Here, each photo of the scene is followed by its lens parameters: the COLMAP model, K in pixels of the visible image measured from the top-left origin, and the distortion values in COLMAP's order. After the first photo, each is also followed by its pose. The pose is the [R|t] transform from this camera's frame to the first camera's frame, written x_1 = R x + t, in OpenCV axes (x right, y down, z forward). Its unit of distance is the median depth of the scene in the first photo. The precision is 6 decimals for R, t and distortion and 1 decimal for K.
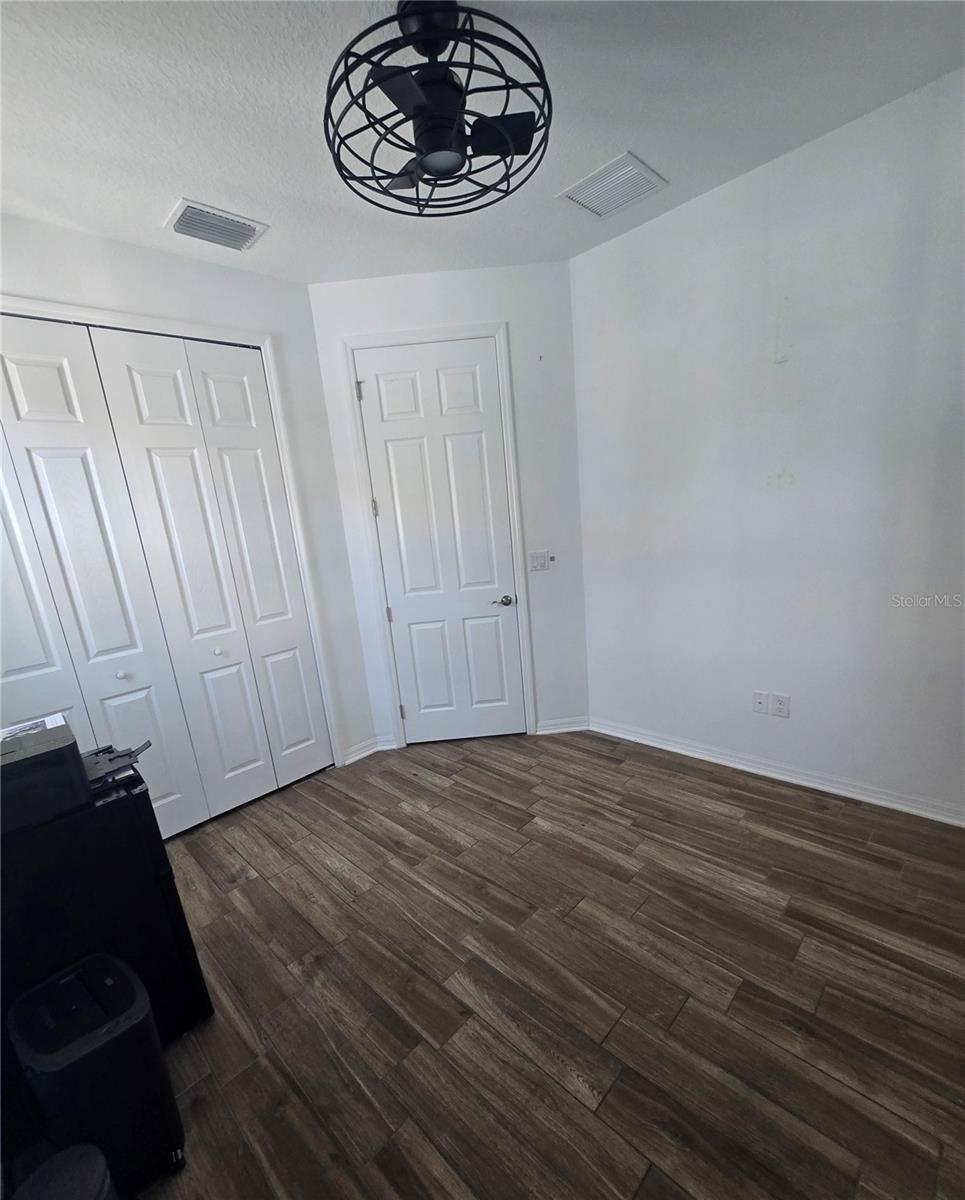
lens RADIAL K [[516.1, 0, 469.2], [0, 516.1, 640.7], [0, 0, 1]] dist [0.003716, -0.002530]
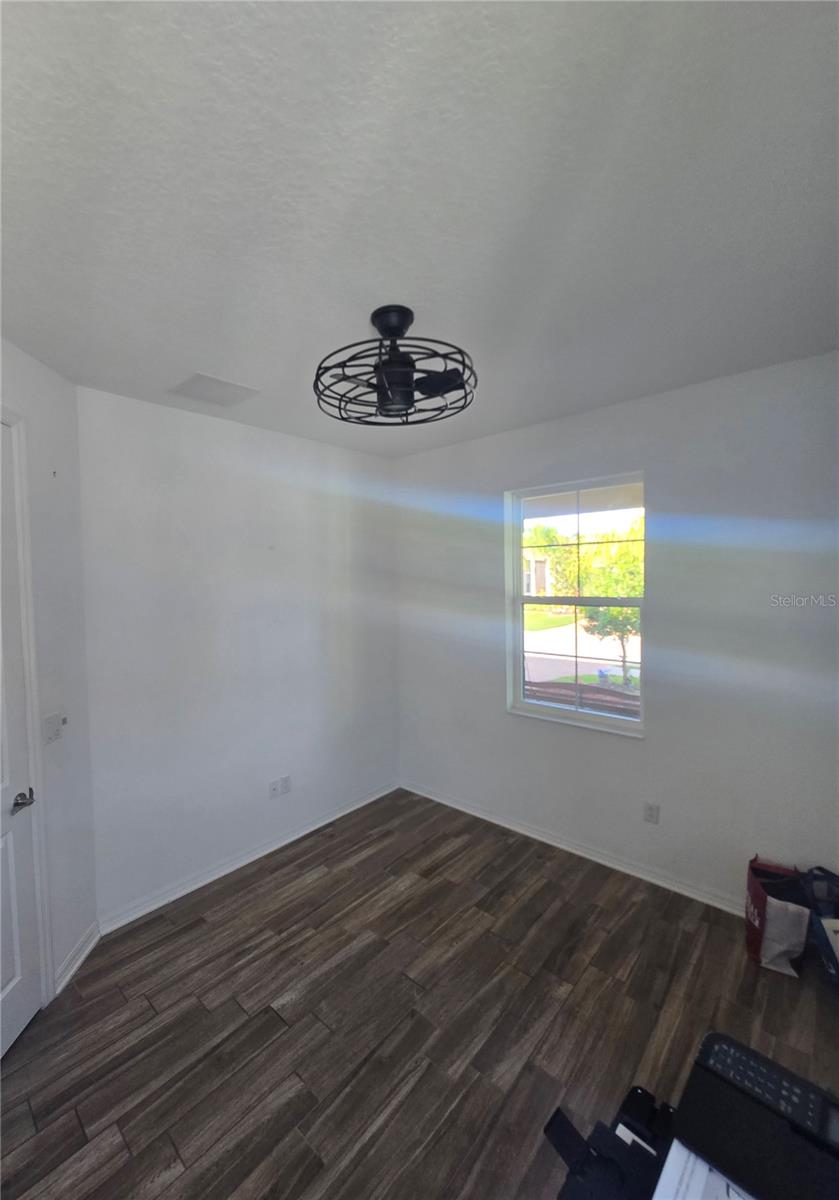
lens RADIAL K [[474.7, 0, 413.2], [0, 474.7, 588.7], [0, 0, 1]] dist [-0.000426, 0.000246]
pose [[-0.041244, 0.071036, 0.996621, -0.842781], [0.271898, 0.960623, -0.057218, -0.251346], [-0.961442, 0.268619, -0.058934, 0.746749]]
